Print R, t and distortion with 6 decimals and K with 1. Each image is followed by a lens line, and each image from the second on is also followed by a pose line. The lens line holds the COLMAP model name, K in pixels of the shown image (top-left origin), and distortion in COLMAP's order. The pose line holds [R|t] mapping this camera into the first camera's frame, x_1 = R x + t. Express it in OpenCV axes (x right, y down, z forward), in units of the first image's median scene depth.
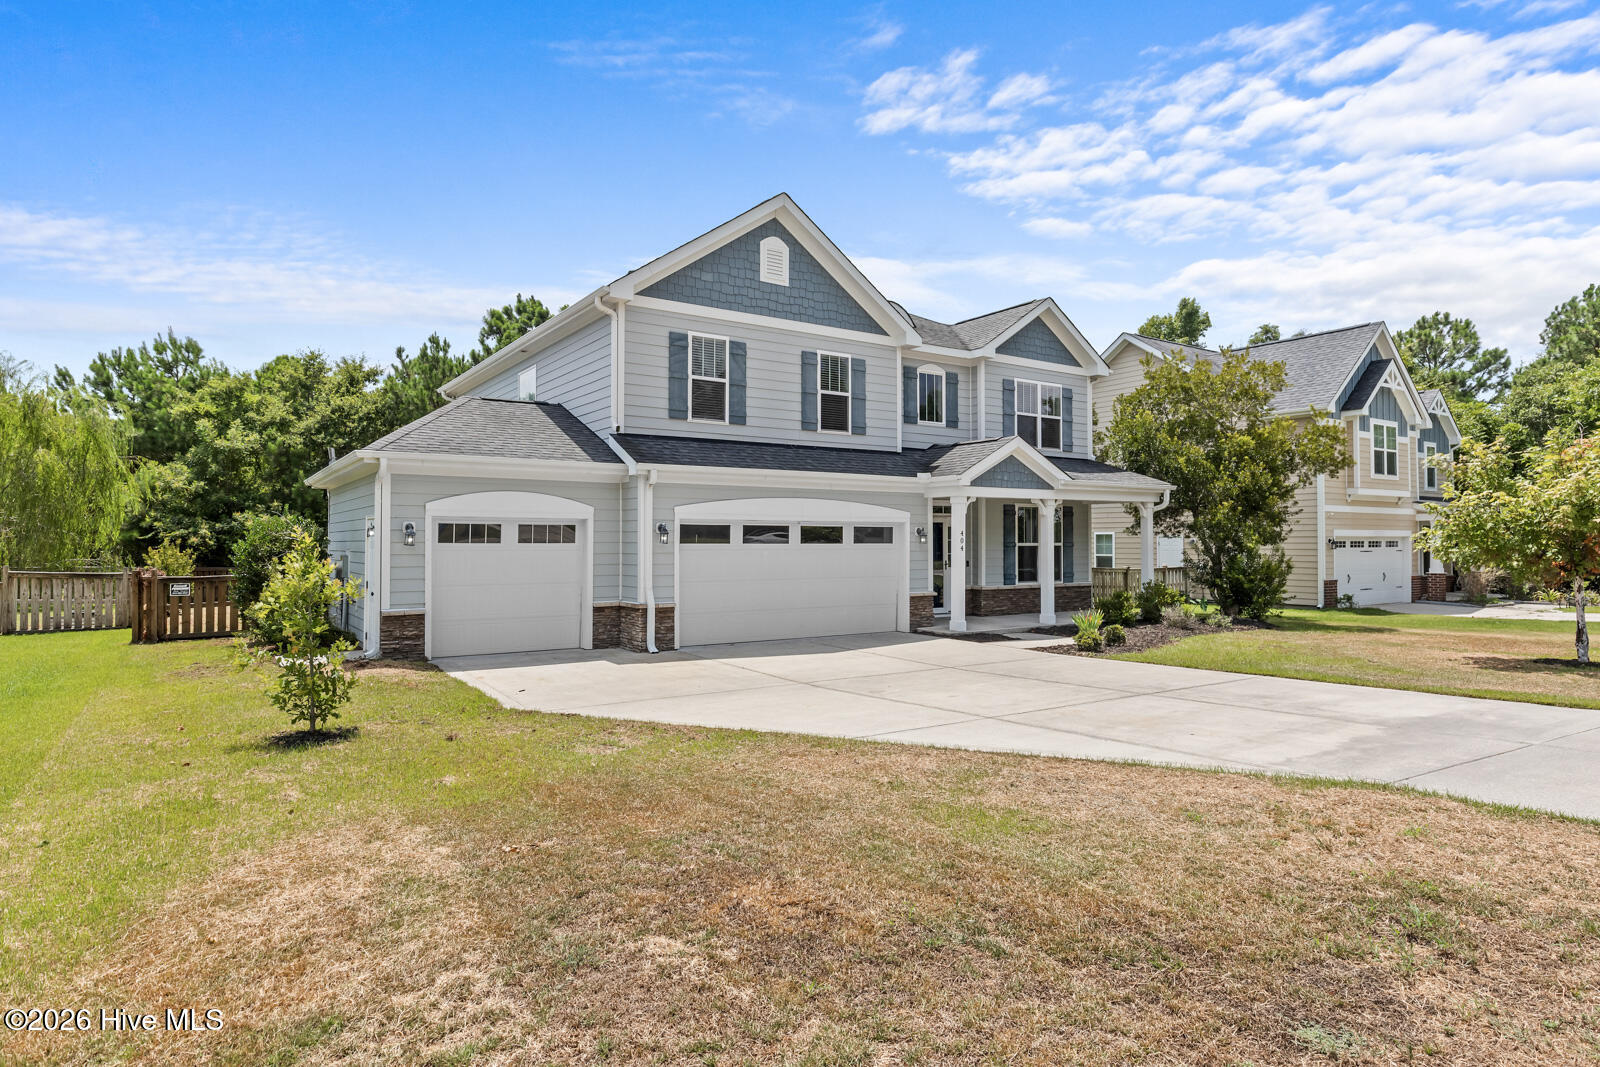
lens RADIAL K [[931.8, 0, 800.0], [0, 931.8, 533.5], [0, 0, 1]] dist [-0.000335, -0.000053]
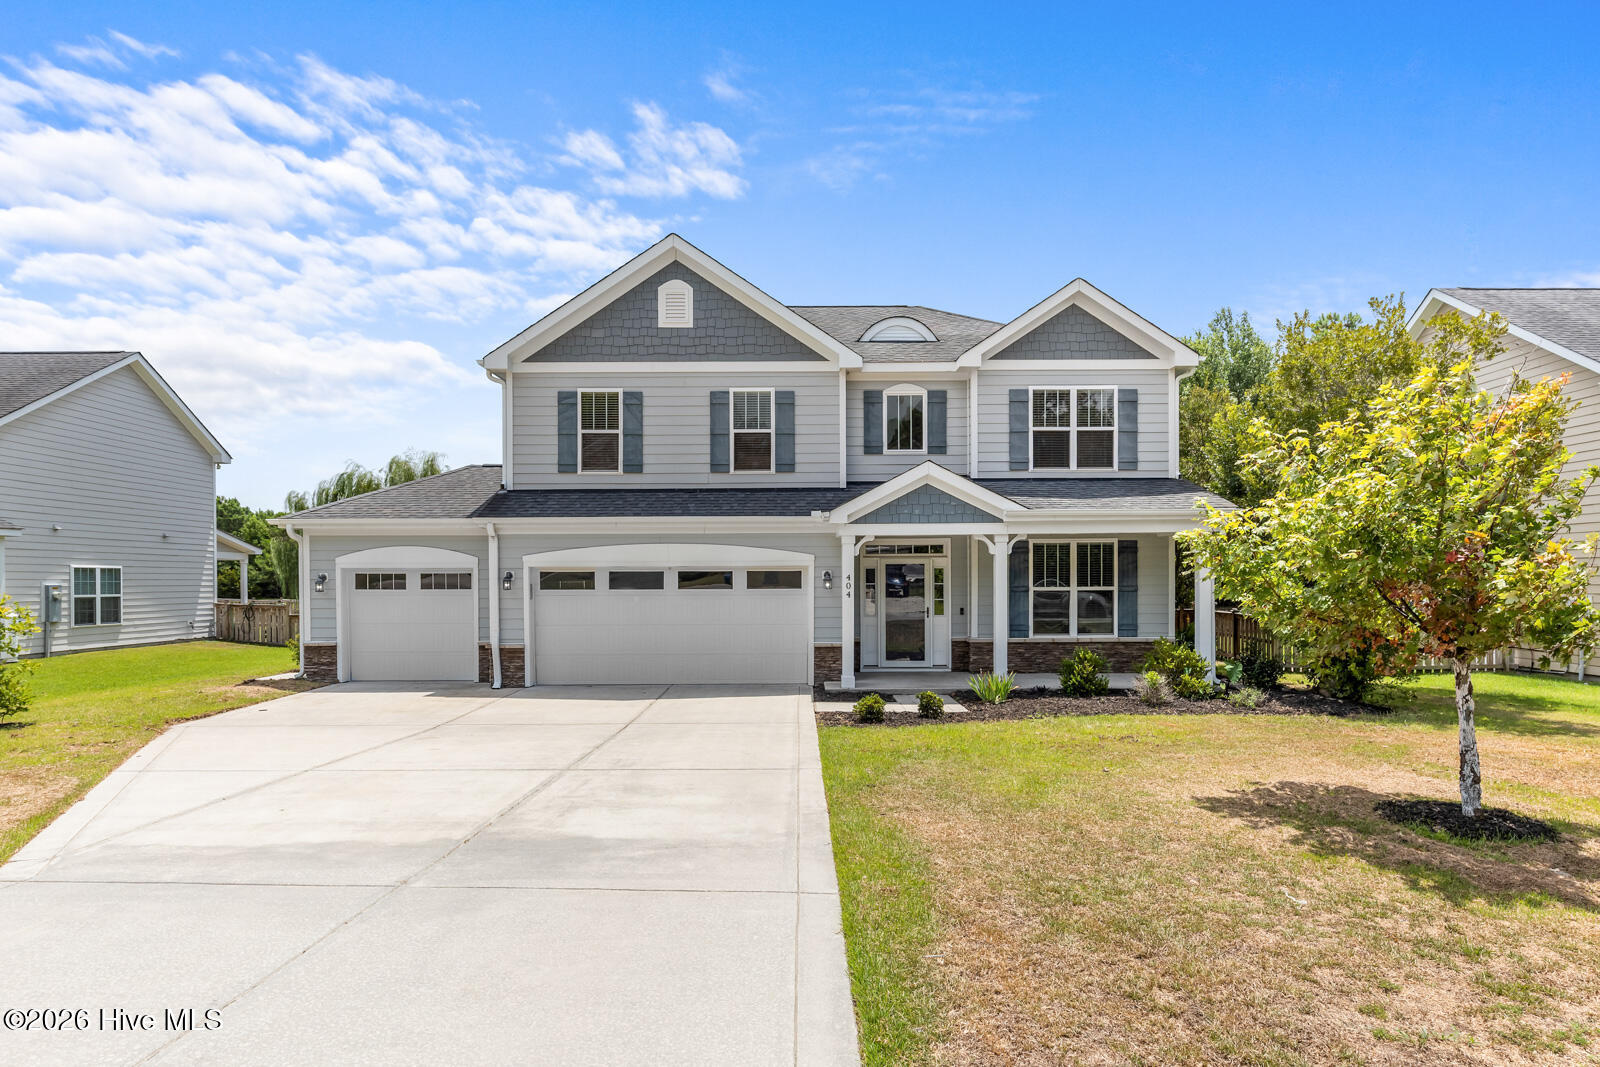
lens RADIAL K [[778.1, 0, 799.4], [0, 778.1, 602.8], [0, 0, 1]] dist [0.002887, 0.000112]
pose [[0.819116, 0.008950, -0.573558, 0.556109], [0.009106, 0.999549, 0.028603, 0.002947], [0.573555, -0.028652, 0.818666, 0.385514]]
